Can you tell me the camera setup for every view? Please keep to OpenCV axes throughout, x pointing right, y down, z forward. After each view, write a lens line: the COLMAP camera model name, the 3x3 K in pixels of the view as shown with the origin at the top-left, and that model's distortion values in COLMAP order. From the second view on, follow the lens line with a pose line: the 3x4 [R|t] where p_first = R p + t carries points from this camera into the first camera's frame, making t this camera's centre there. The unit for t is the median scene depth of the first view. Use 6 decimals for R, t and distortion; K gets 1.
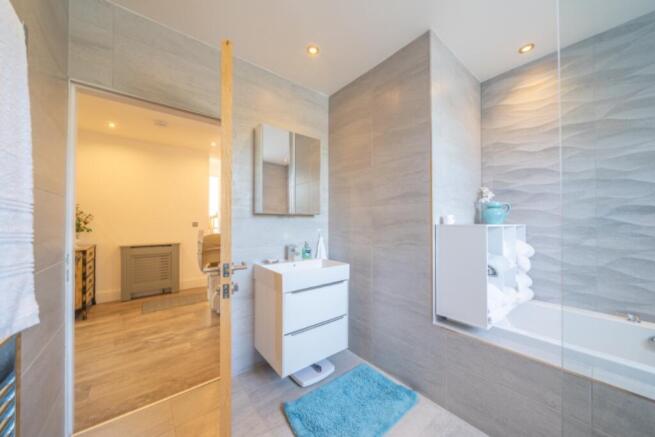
lens RADIAL K [[226.7, 0, 326.5], [0, 226.7, 221.7], [0, 0, 1]] dist [-0.000263, 0.000008]
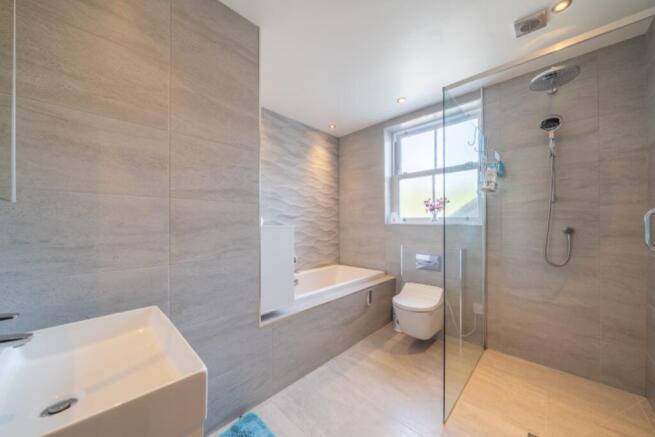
lens RADIAL K [[226.7, 0, 326.5], [0, 226.7, 221.7], [0, 0, 1]] dist [-0.000263, 0.000008]
pose [[-0.104760, 0.000964, 0.994497, -0.522565], [-0.007166, 0.999973, -0.001724, -0.008697], [-0.994472, -0.007307, -0.104751, 0.770721]]
